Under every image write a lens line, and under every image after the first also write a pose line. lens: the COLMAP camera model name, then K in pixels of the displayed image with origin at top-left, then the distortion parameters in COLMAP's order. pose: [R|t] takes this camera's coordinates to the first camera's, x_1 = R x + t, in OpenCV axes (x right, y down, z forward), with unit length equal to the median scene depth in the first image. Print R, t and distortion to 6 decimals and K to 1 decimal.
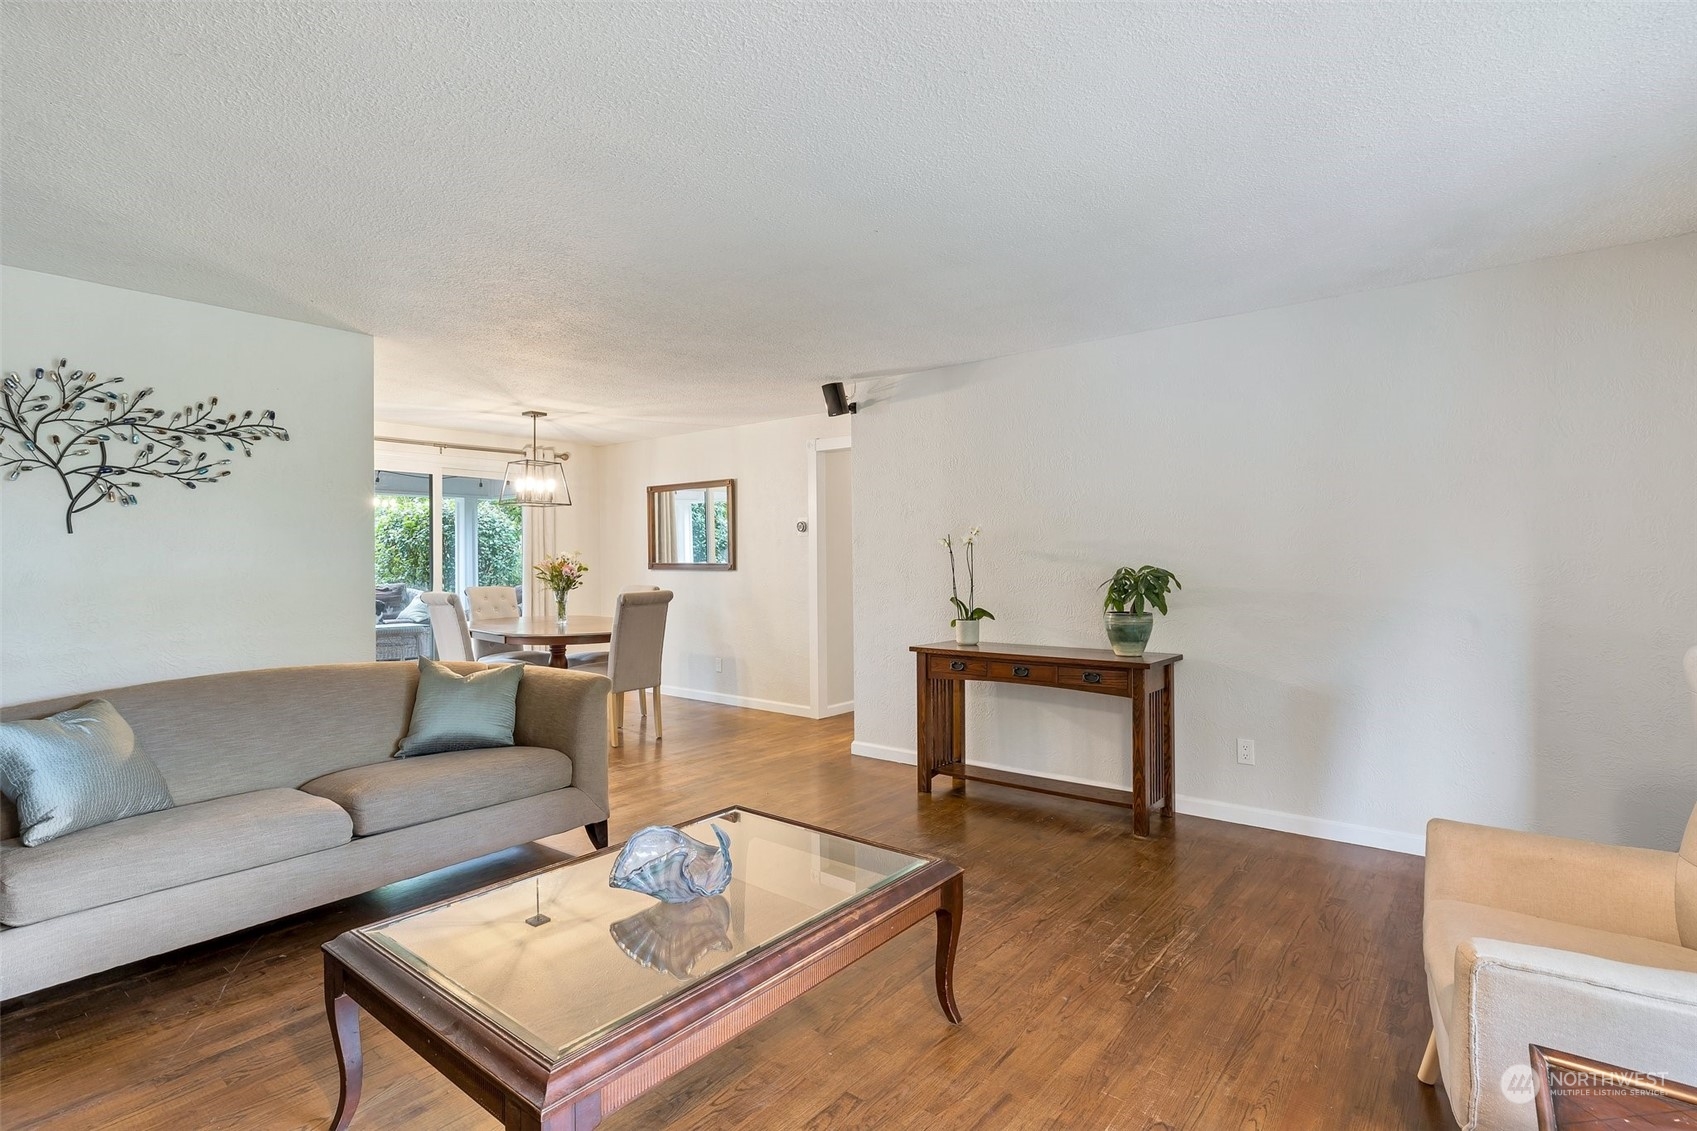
lens RADIAL K [[821.6, 0, 850.3], [0, 821.6, 560.0], [0, 0, 1]] dist [-0.001535, -0.000165]
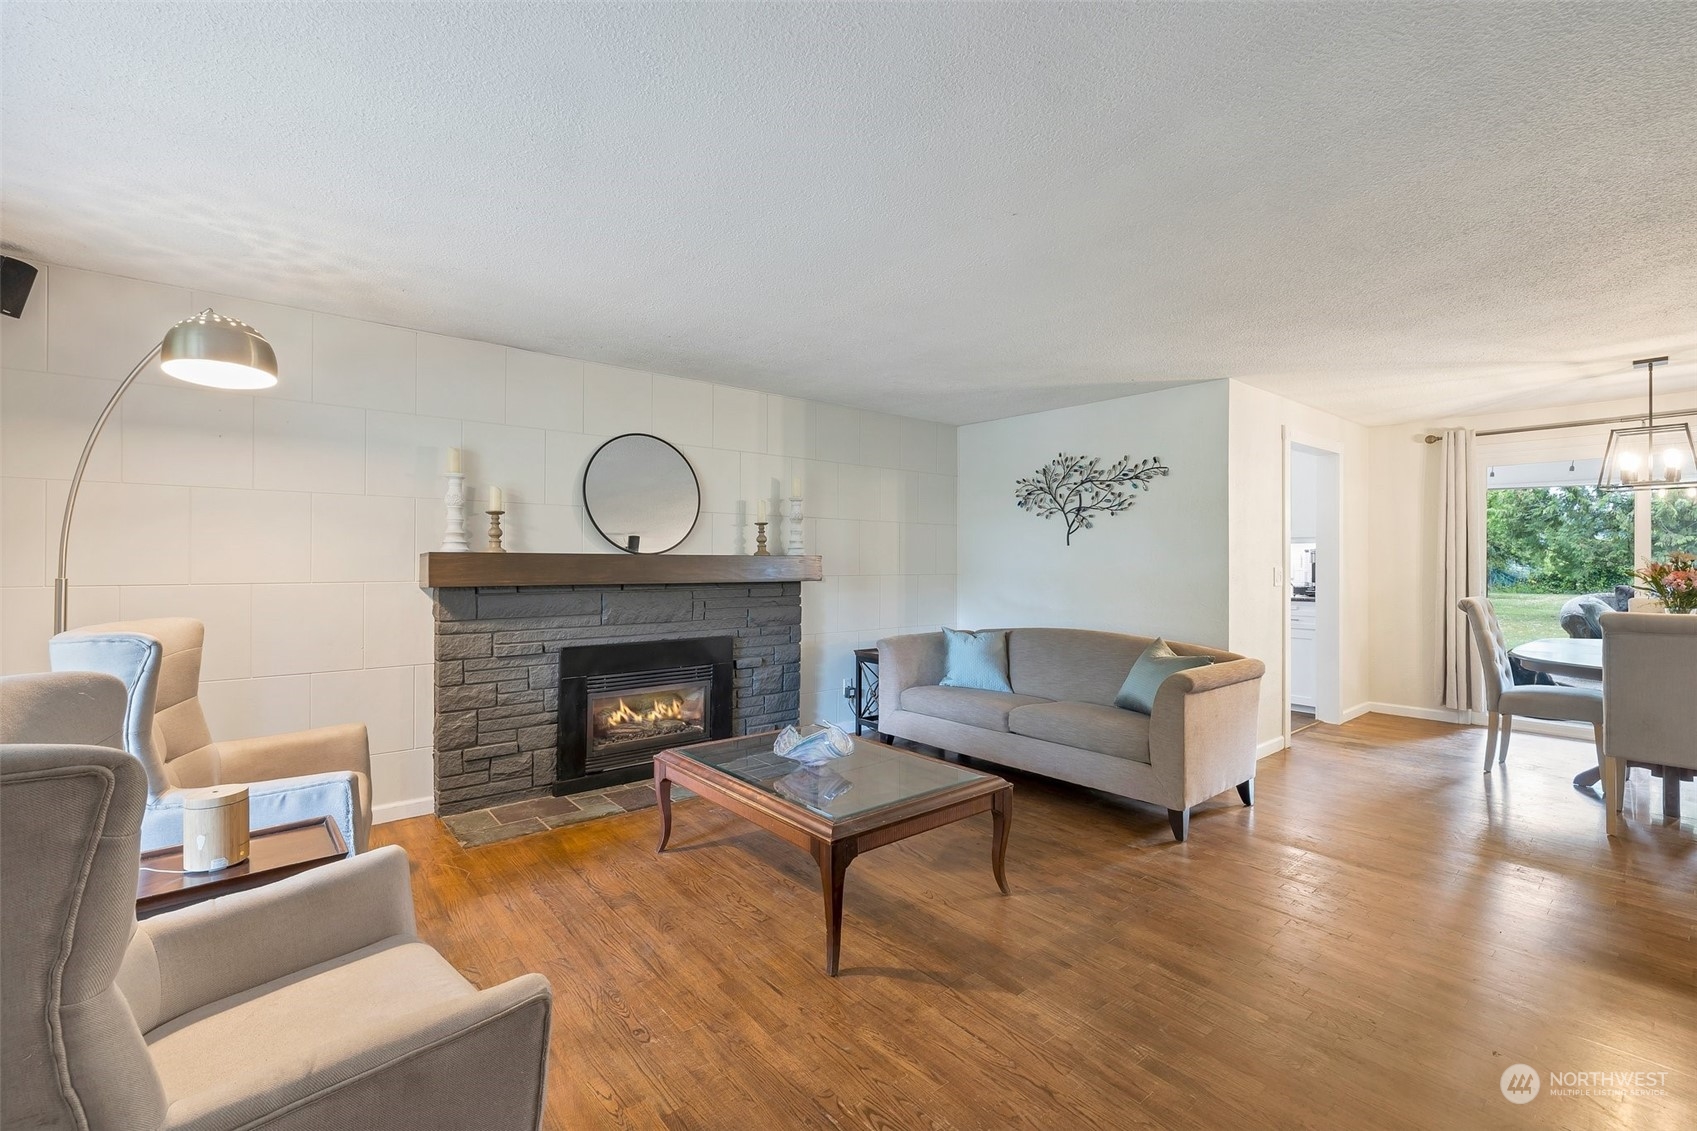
lens RADIAL K [[727.2, 0, 845.7], [0, 727.2, 564.8], [0, 0, 1]] dist [0.000694, -0.000263]
pose [[-0.206023, 0.012707, -0.978465, 0.729355], [-0.003330, 0.999901, 0.013686, -0.009007], [0.978541, 0.006078, -0.205961, 0.811740]]
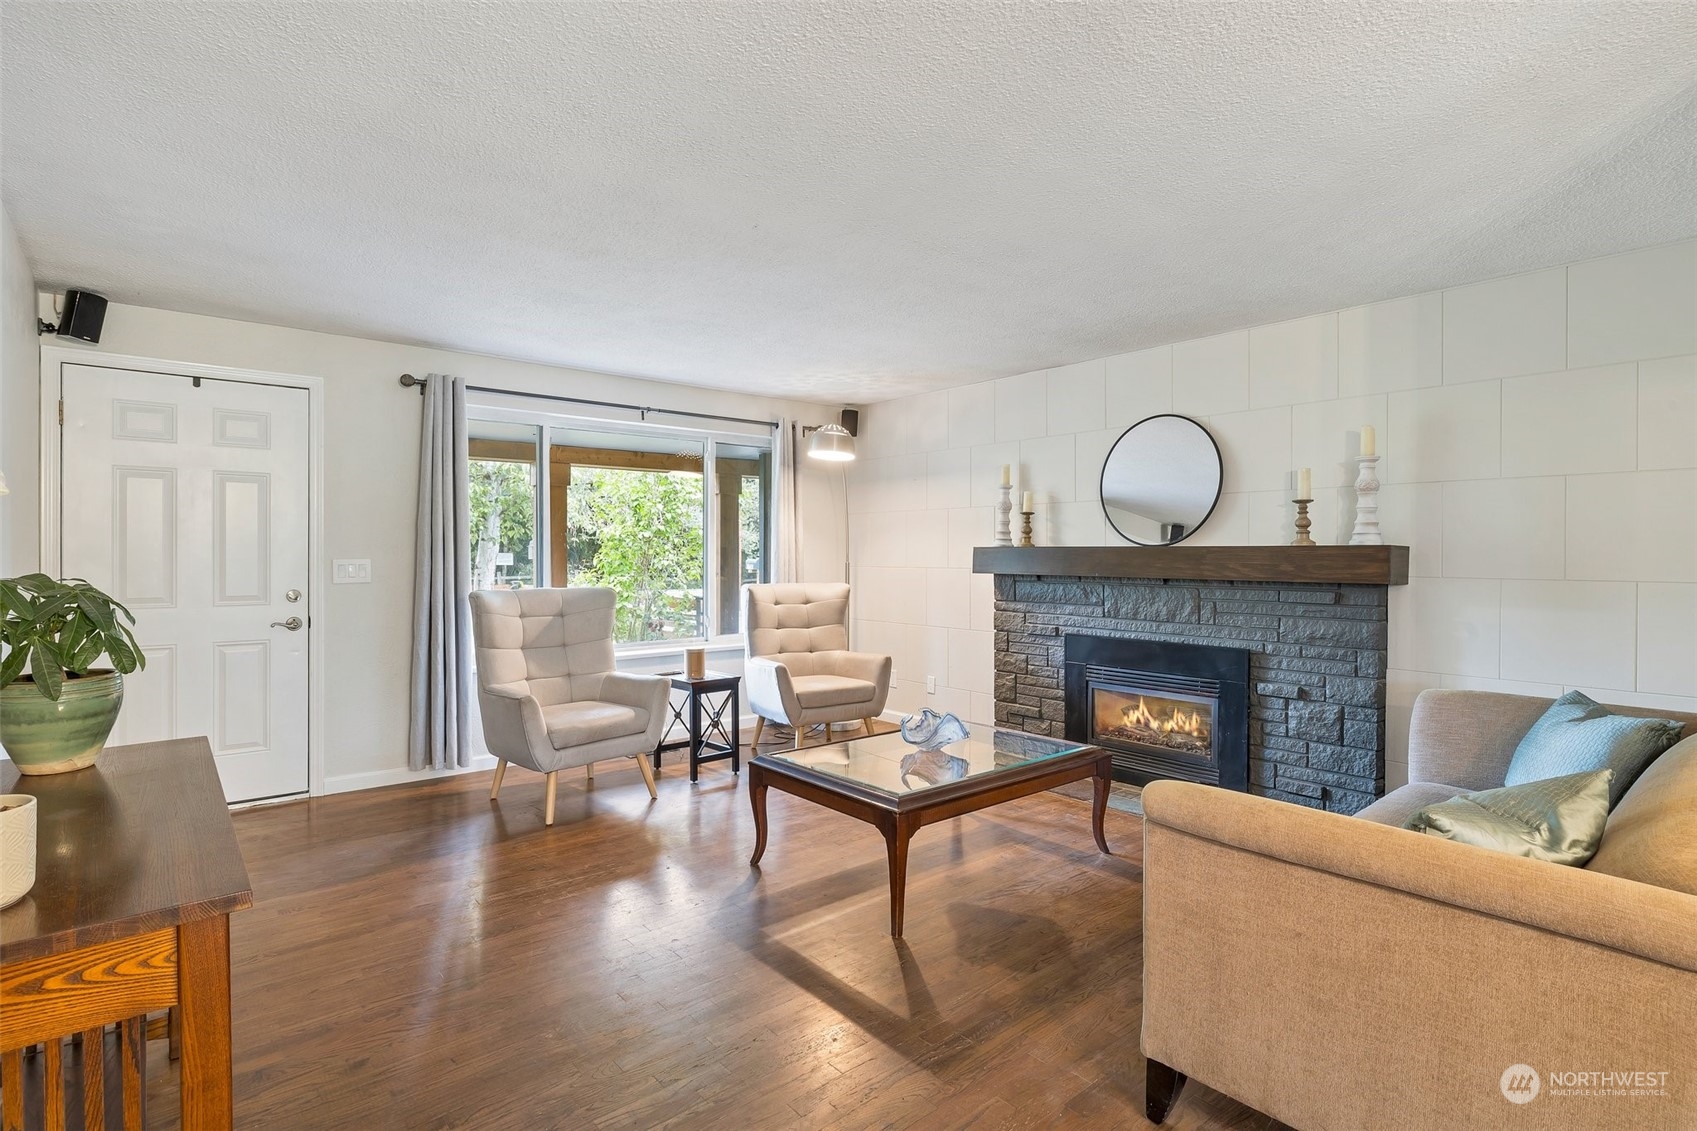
lens RADIAL K [[830.2, 0, 844.3], [0, 830.2, 560.8], [0, 0, 1]] dist [-0.002939, -0.000179]
pose [[-0.979547, 0.003917, 0.201175, 0.123130], [0.005779, 0.999946, 0.008670, -0.003098], [-0.201130, 0.009656, -0.979517, 1.326142]]
